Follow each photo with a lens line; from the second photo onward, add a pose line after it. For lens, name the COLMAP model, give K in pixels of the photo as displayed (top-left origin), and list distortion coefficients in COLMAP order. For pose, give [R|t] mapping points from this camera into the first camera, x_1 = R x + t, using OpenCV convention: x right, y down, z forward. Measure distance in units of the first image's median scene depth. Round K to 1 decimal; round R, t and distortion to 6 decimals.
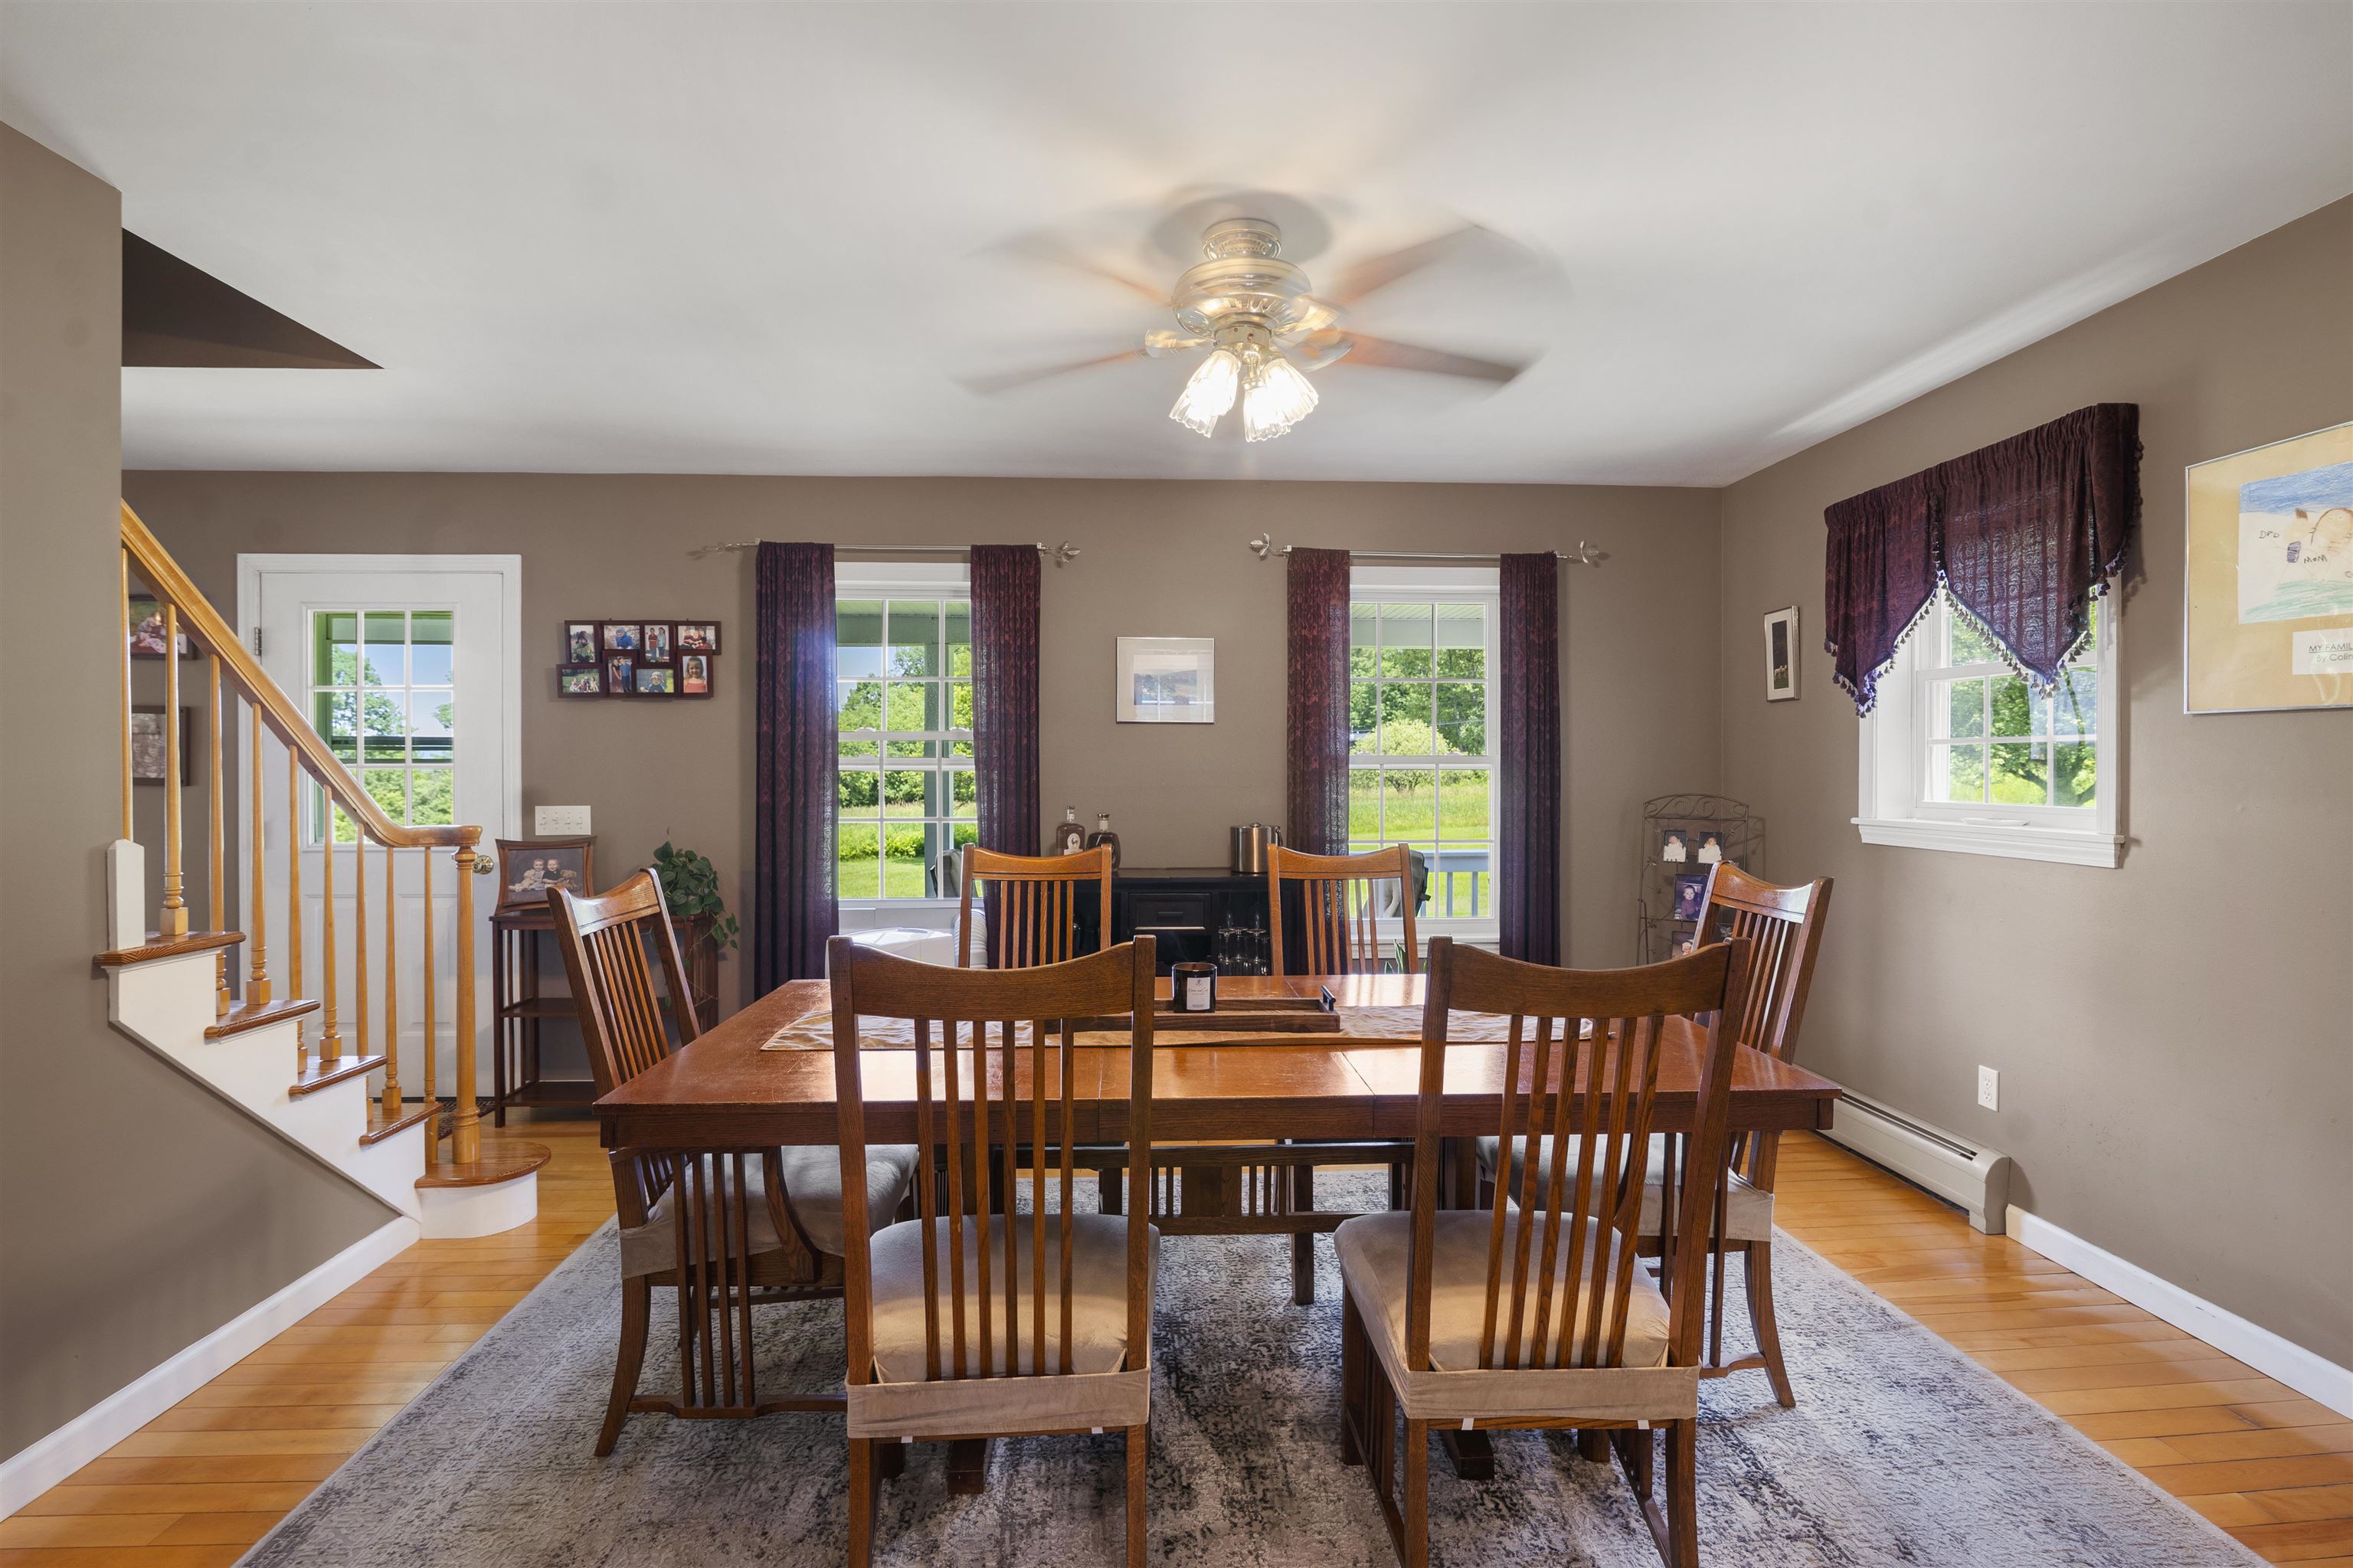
lens RADIAL K [[1097.0, 0, 1160.5], [0, 1097.0, 779.6], [0, 0, 1]] dist [-0.020388, -0.000083]
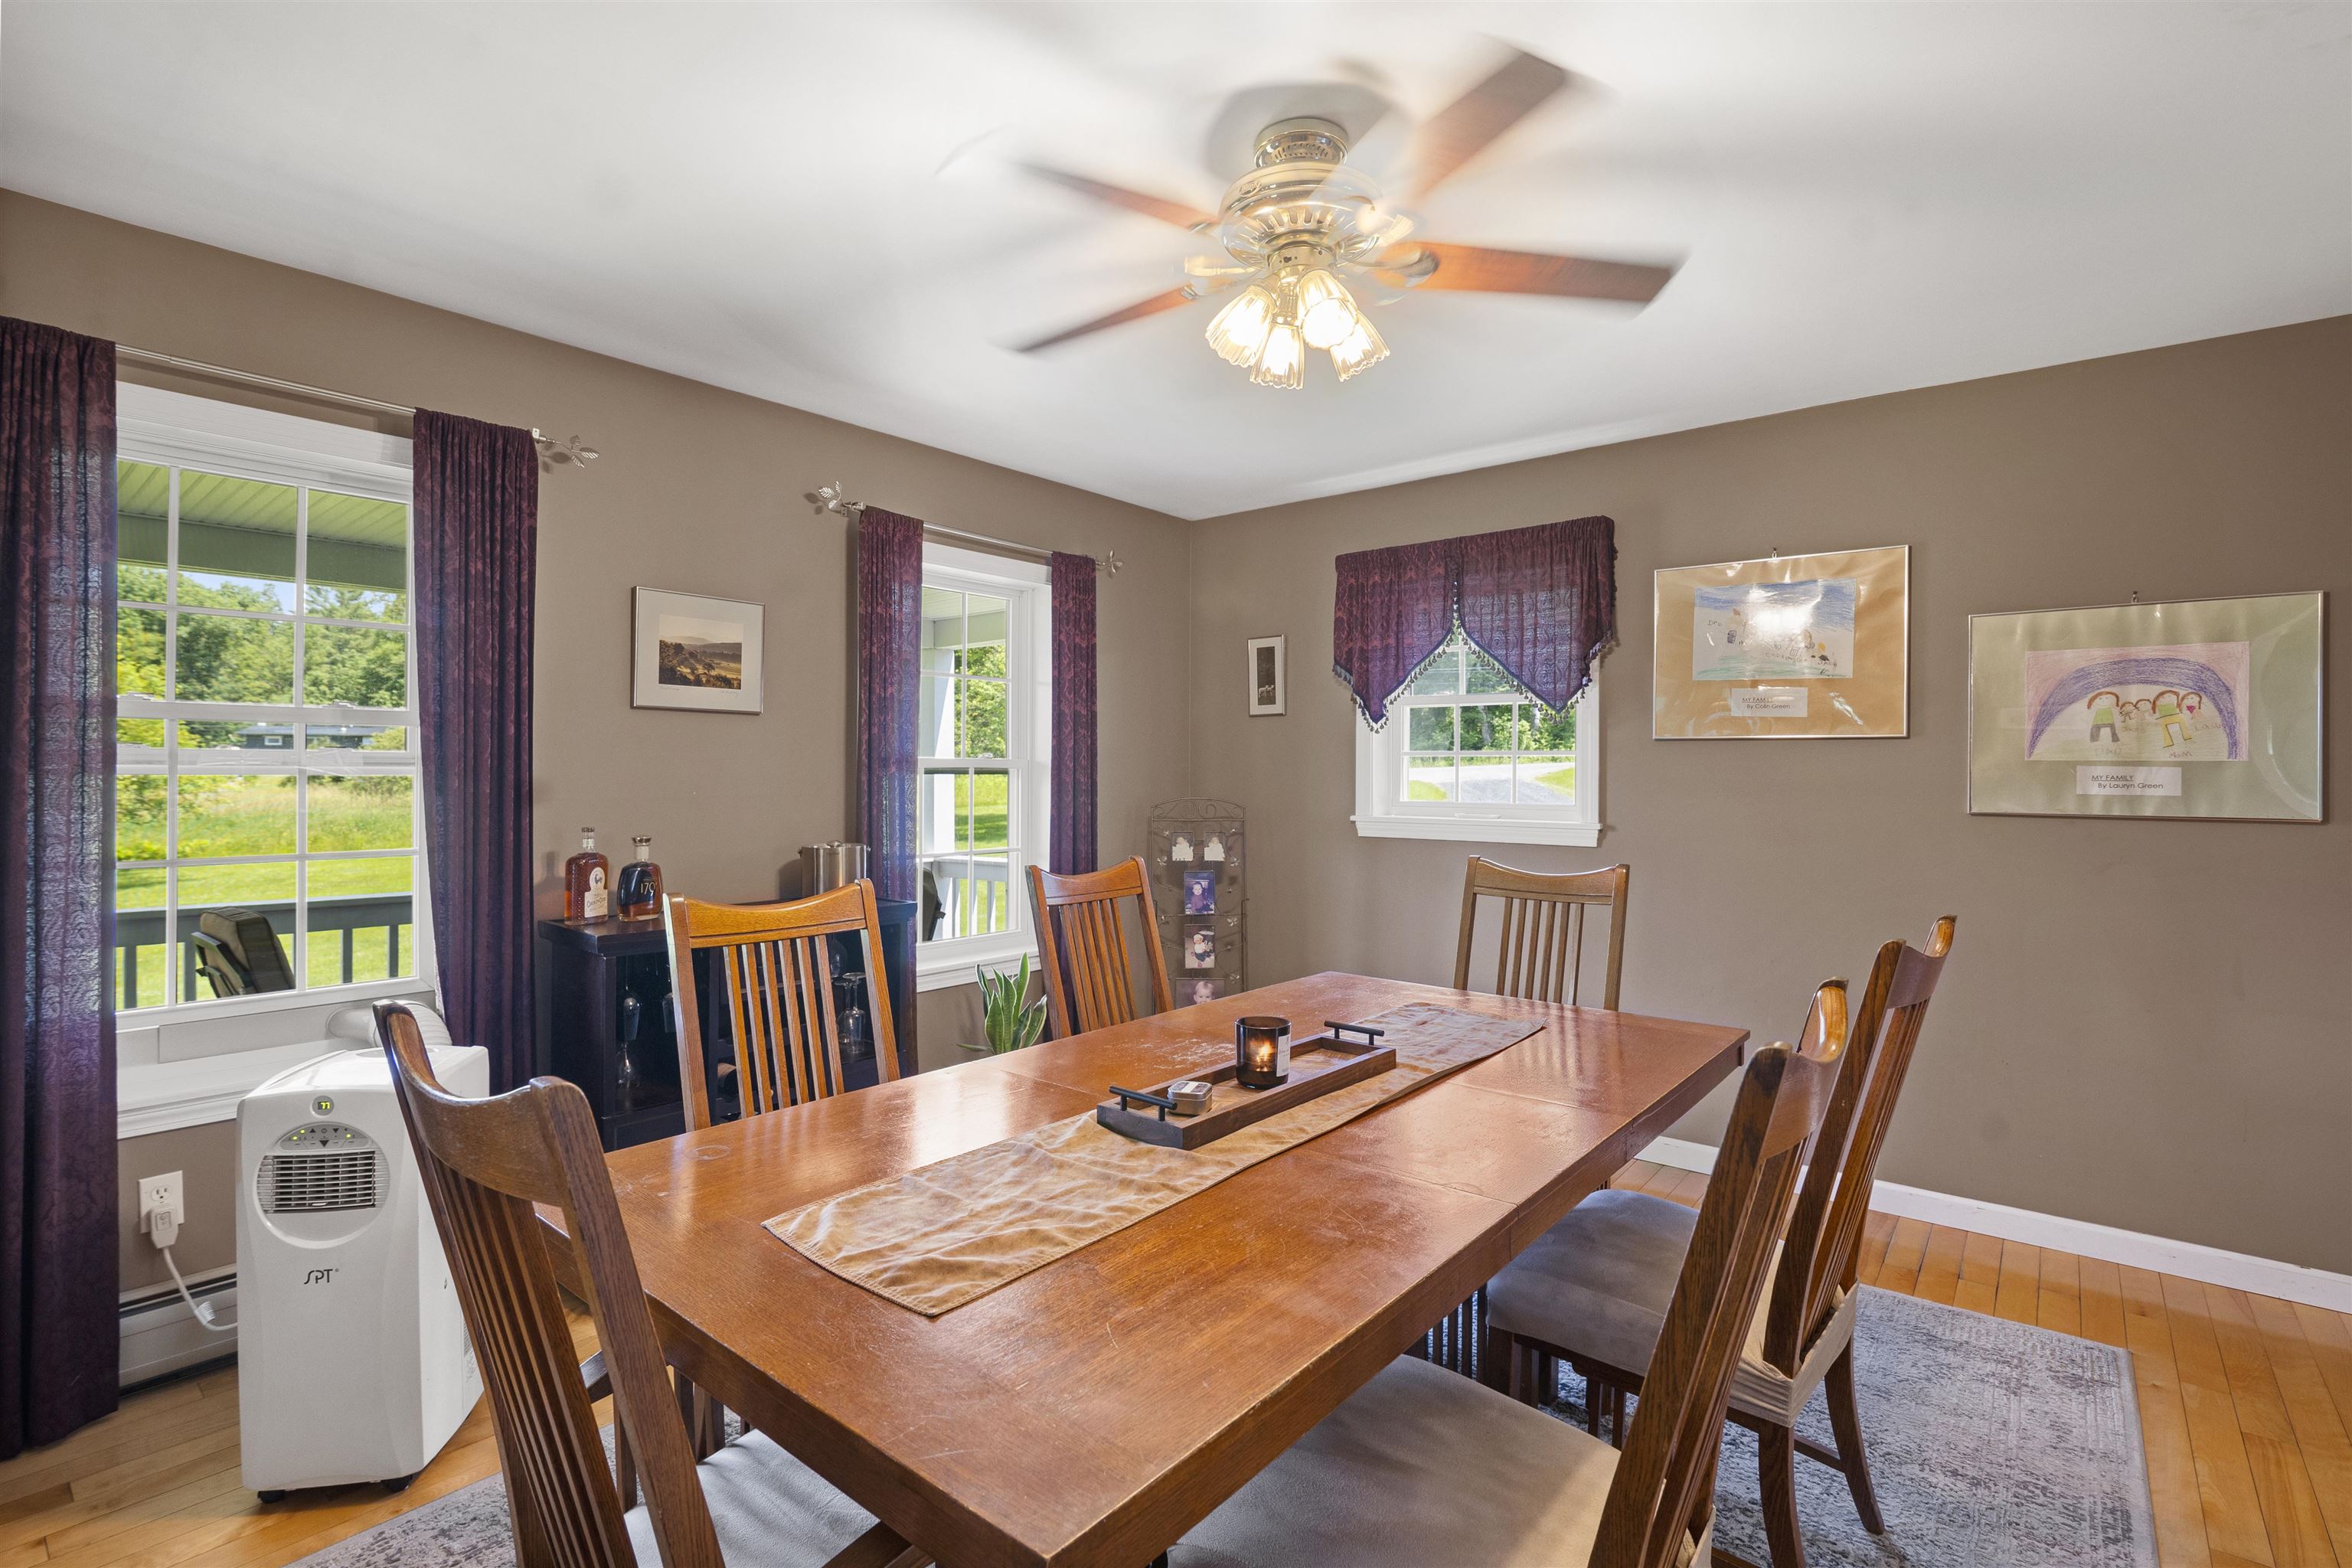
lens RADIAL K [[1096.5, 0, 1184.4], [0, 1096.5, 777.0], [0, 0, 1]] dist [-0.020388, -0.000083]
pose [[0.673947, 0.000540, 0.738779, -0.332076], [0.003032, 0.999989, -0.003497, -0.003660], [-0.738773, 0.004597, 0.673938, 0.274221]]
